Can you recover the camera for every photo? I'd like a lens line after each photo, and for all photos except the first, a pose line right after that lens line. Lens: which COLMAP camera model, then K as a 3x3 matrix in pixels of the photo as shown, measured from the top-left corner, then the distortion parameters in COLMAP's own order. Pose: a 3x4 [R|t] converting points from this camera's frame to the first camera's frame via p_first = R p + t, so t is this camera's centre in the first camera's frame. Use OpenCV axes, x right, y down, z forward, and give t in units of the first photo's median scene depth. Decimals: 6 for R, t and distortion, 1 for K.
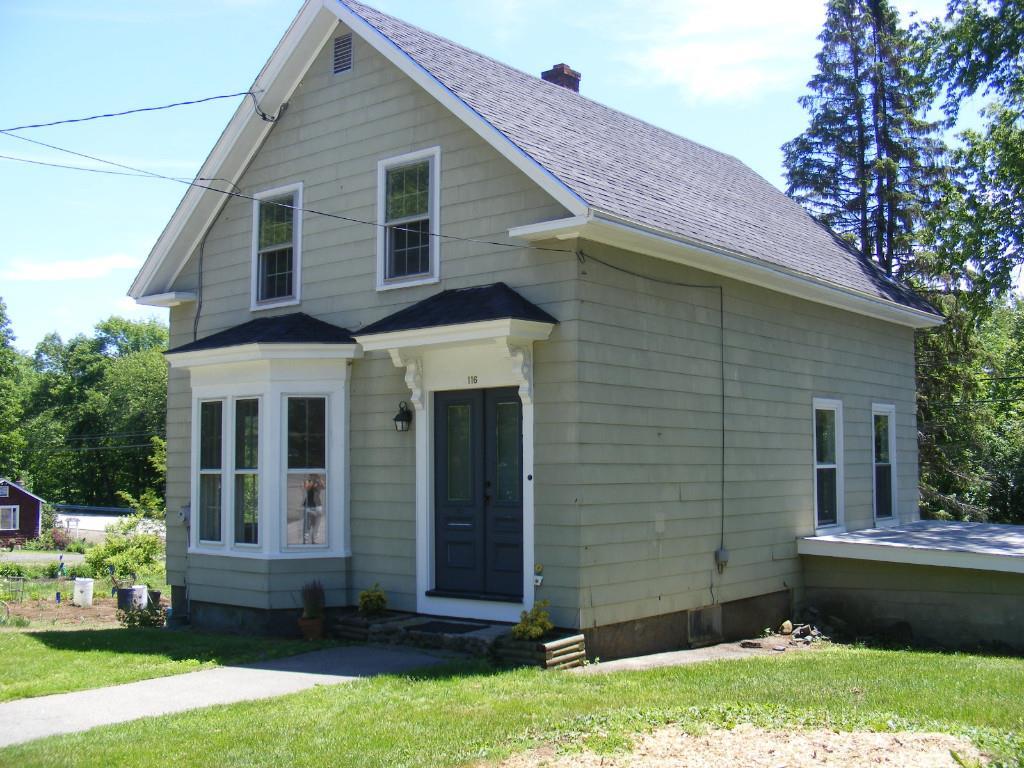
lens RADIAL K [[1169.4, 0, 512.0], [0, 1169.4, 384.0], [0, 0, 1]] dist [-0.192520, 0.032678]
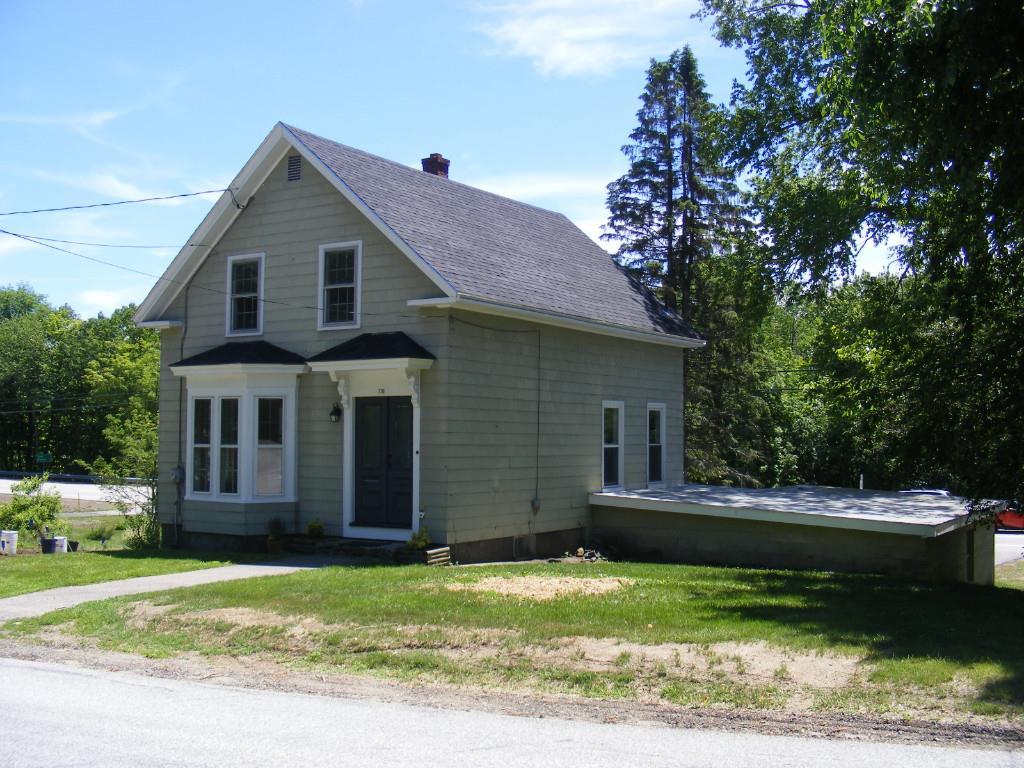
lens RADIAL K [[1169.4, 0, 512.0], [0, 1169.4, 384.0], [0, 0, 1]] dist [-0.192520, 0.032678]
pose [[0.991663, 0.016722, 0.127767, -0.055600], [-0.020358, 0.999422, 0.027207, -0.055238], [-0.127238, -0.029581, 0.991431, -0.556812]]
